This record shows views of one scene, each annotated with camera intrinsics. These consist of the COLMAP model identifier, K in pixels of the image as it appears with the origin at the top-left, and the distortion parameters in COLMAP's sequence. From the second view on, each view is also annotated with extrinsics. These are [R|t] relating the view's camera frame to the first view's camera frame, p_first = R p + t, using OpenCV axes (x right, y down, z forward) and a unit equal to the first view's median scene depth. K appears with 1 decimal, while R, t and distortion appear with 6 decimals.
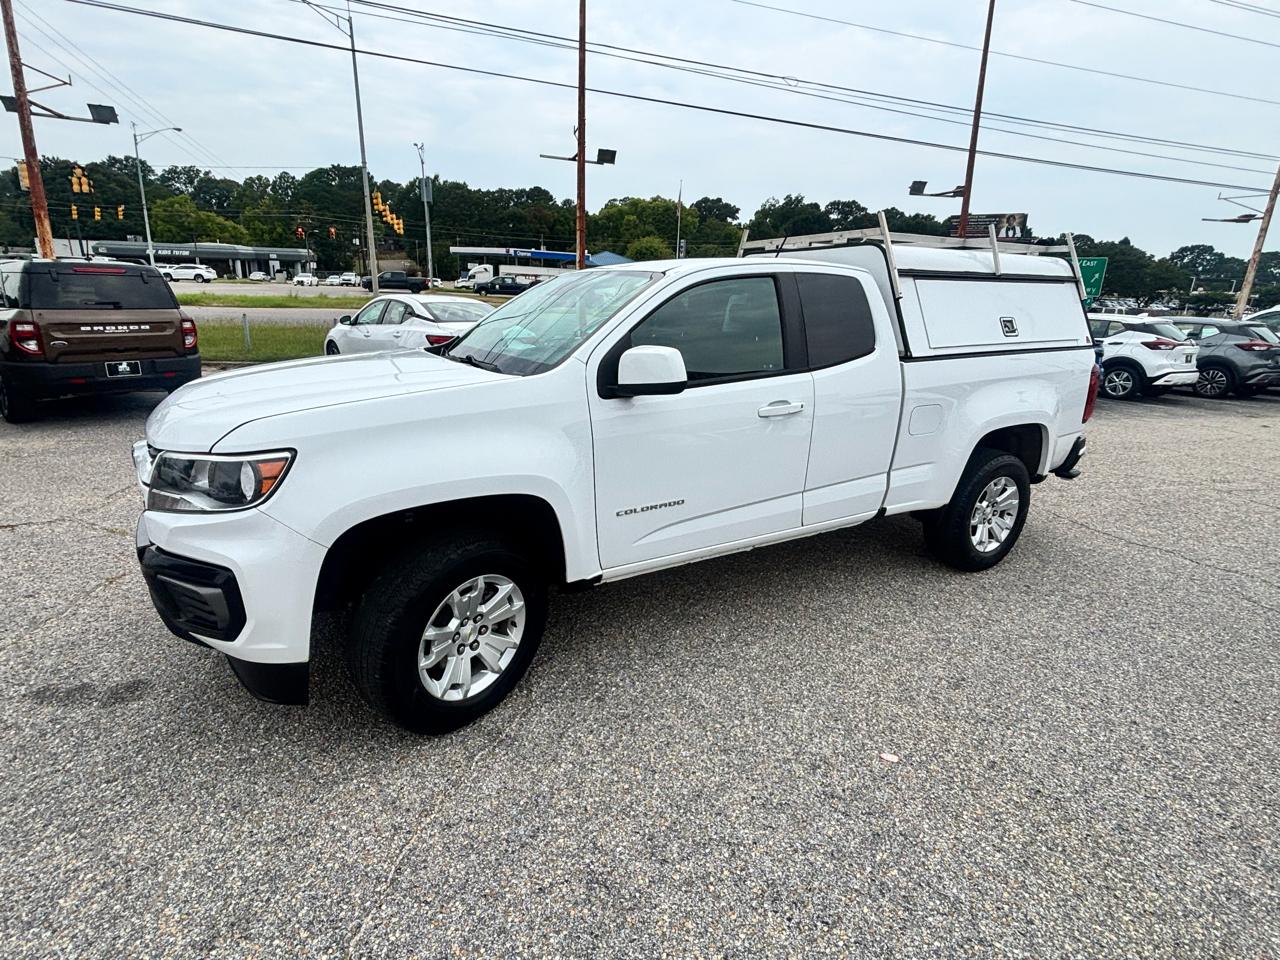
lens RADIAL K [[659.8, 0, 634.9], [0, 659.8, 470.9], [0, 0, 1]] dist [-0.014374, 0.009985]
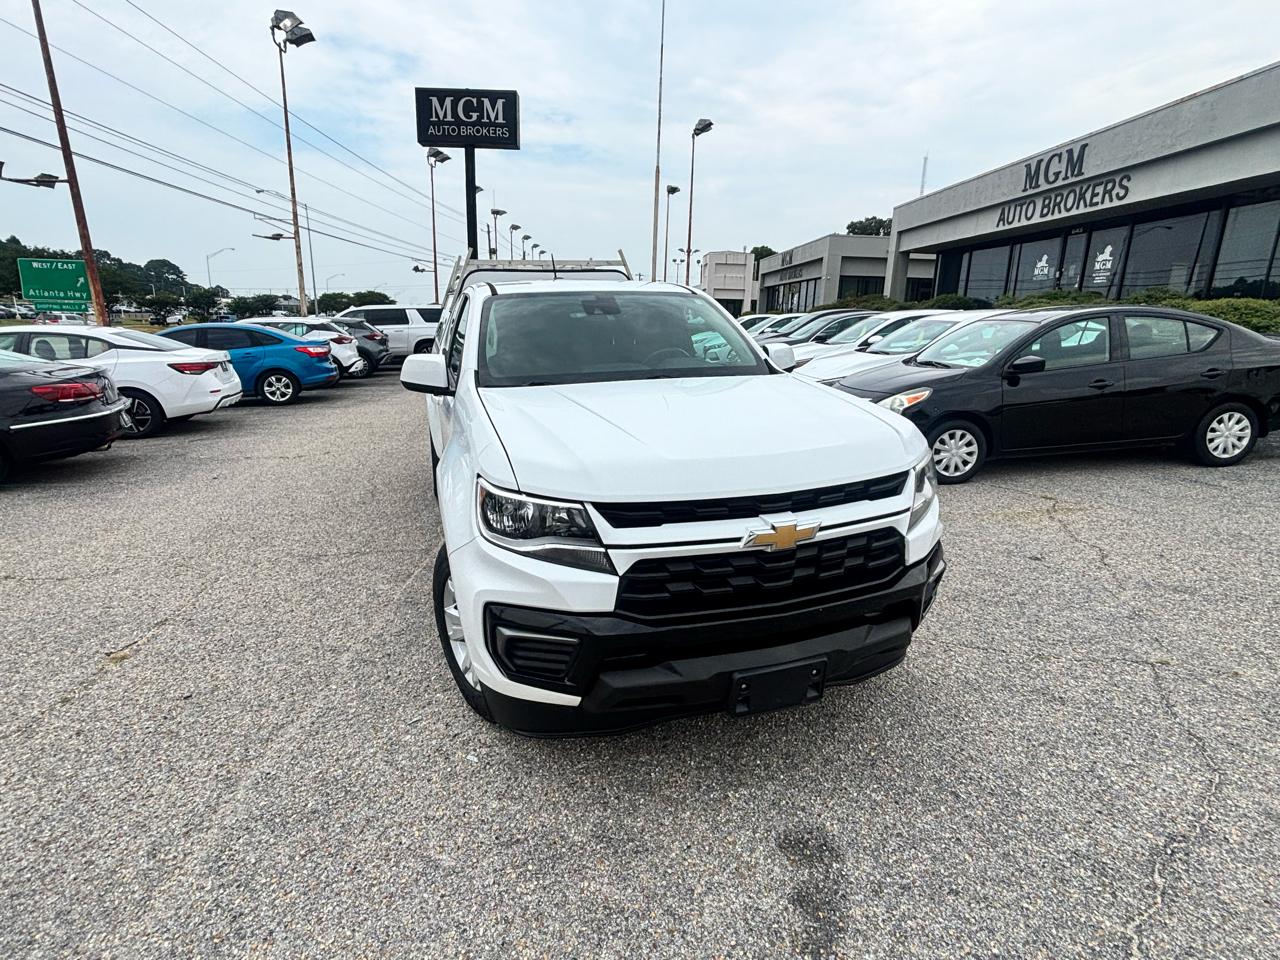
lens RADIAL K [[659.8, 0, 635.0], [0, 659.8, 469.3], [0, 0, 1]] dist [-0.014374, 0.009985]
pose [[0.212085, -0.257820, 0.942629, -0.502743], [0.264473, 0.943720, 0.198613, -0.099501], [-0.940784, 0.207177, 0.268335, 0.315104]]
